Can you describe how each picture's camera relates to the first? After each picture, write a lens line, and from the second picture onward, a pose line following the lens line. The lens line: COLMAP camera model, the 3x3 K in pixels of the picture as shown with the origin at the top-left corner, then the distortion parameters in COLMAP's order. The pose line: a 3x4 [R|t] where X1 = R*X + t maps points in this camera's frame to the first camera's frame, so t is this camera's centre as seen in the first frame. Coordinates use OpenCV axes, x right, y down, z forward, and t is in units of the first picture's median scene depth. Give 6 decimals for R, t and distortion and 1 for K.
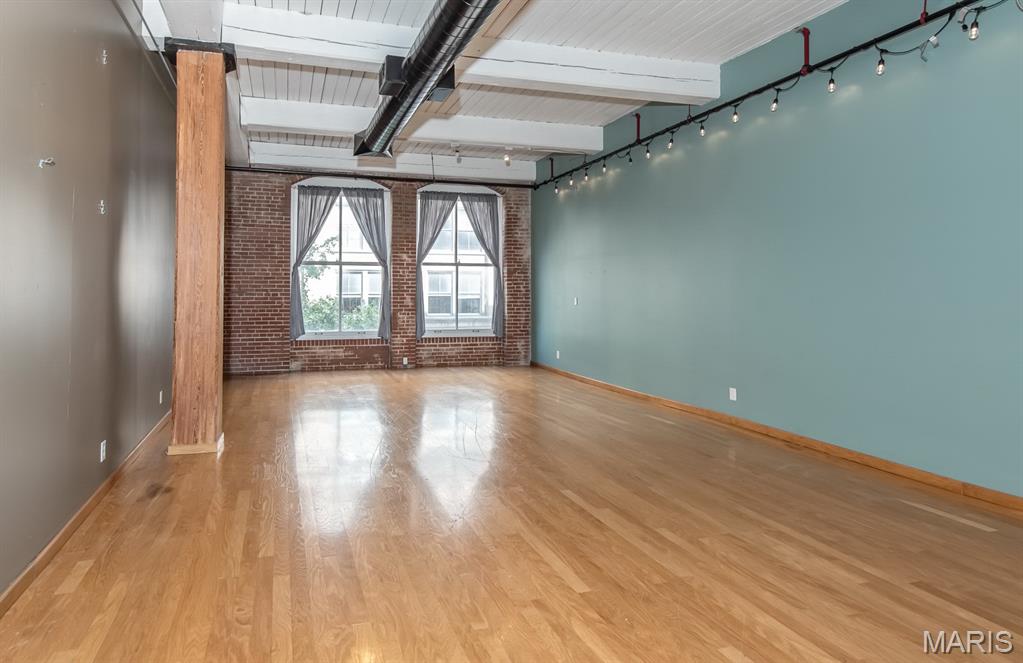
lens RADIAL K [[644.1, 0, 396.3], [0, 644.1, 280.7], [0, 0, 1]] dist [0.029618, 0.000954]
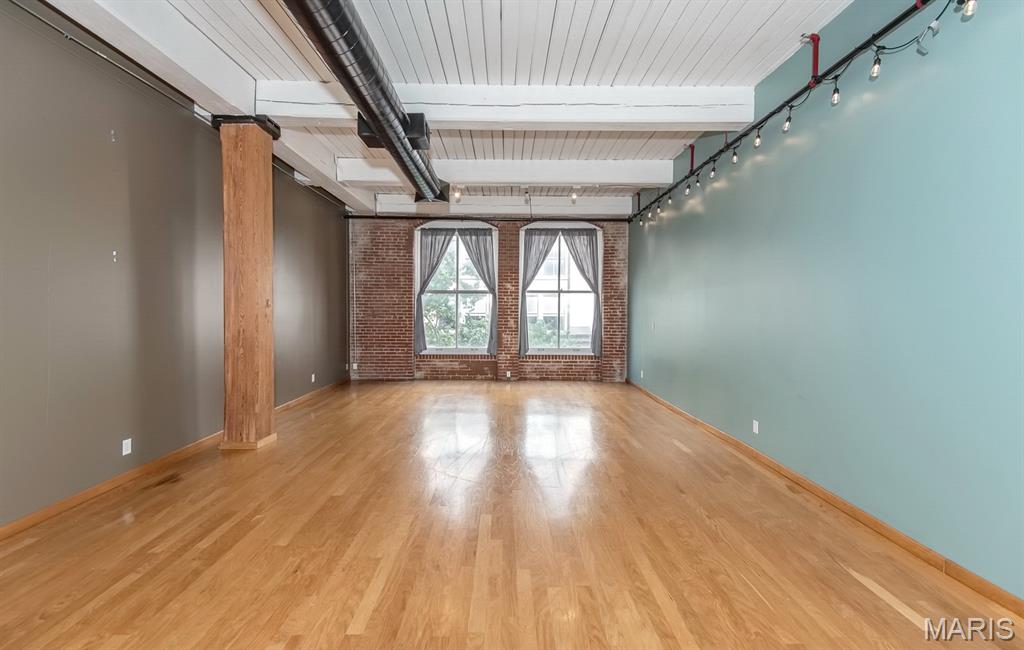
lens RADIAL K [[500.5, 0, 513.2], [0, 500.5, 319.1], [0, 0, 1]] dist [0.020856, -0.001046]
pose [[0.959688, 0.010618, -0.280868, 0.278101], [0.001493, 0.999080, 0.042869, -0.015571], [0.281065, -0.041560, 0.958788, 0.127877]]
